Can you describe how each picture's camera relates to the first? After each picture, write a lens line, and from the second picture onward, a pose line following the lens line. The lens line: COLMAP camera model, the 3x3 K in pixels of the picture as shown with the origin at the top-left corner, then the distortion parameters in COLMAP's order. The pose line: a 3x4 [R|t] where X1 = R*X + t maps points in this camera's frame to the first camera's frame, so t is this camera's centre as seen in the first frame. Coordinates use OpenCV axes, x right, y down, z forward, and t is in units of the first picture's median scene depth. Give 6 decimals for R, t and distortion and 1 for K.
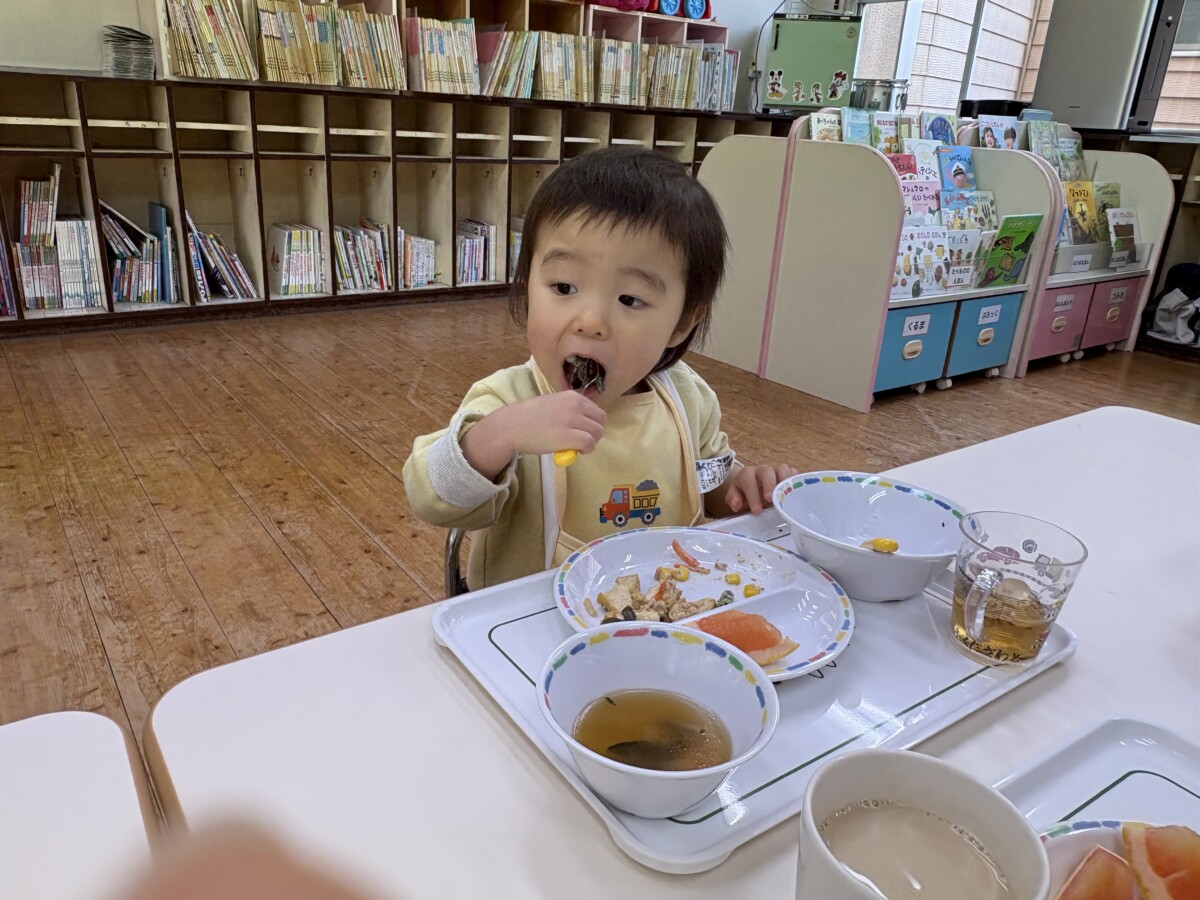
lens RADIAL K [[867.5, 0, 588.8], [0, 867.5, 452.9], [0, 0, 1]] dist [-0.019899, 0.001711]
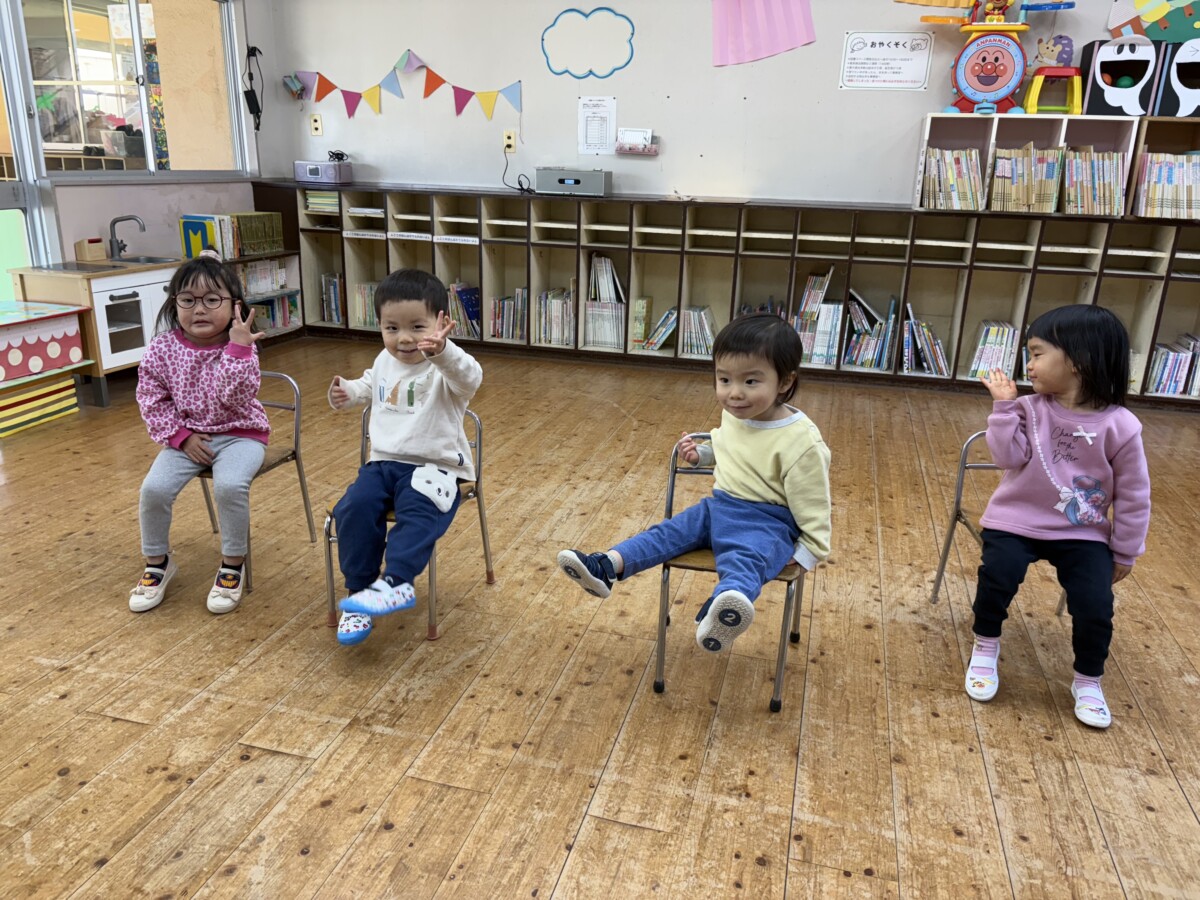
lens RADIAL K [[904.5, 0, 602.9], [0, 904.5, 450.3], [0, 0, 1]] dist [0.065123, -0.055601]
pose [[0.631667, 0.202220, -0.748401, 0.330518], [-0.281816, 0.959231, 0.021327, 0.038804], [0.722202, 0.197440, 0.662904, -0.229063]]
